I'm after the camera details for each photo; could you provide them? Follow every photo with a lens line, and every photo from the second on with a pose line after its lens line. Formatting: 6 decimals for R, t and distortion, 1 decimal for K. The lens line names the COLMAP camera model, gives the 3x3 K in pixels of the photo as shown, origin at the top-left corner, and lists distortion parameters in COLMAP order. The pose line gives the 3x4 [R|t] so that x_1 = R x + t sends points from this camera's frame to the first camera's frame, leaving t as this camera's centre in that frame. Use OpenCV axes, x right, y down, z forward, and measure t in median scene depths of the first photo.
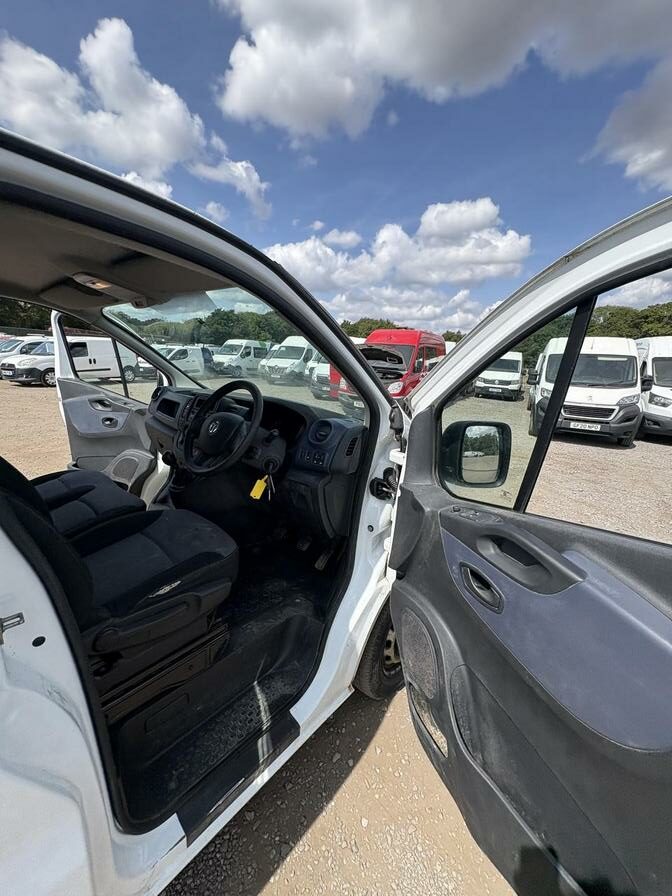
lens RADIAL K [[364.7, 0, 336.0], [0, 364.7, 448.0], [0, 0, 1]] dist [0.004067, 0.000186]
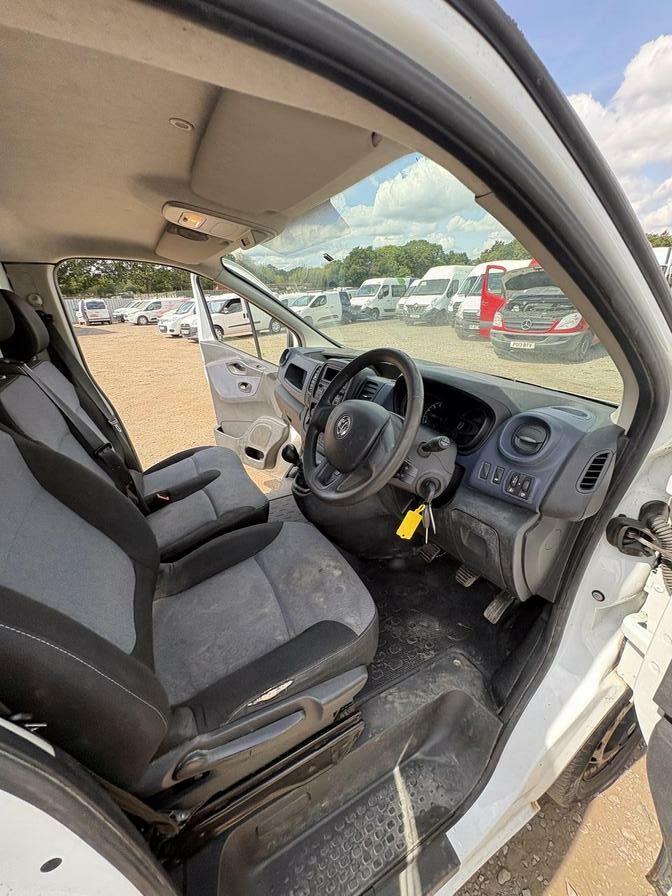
lens RADIAL K [[352.3, 0, 331.0], [0, 352.3, 445.3], [0, 0, 1]] dist [0.000588, -0.000183]
pose [[0.928363, 0.055617, -0.367489, -0.098554], [0.003813, 0.987263, 0.159048, -0.098791], [0.371654, -0.149055, 0.916327, 0.329360]]
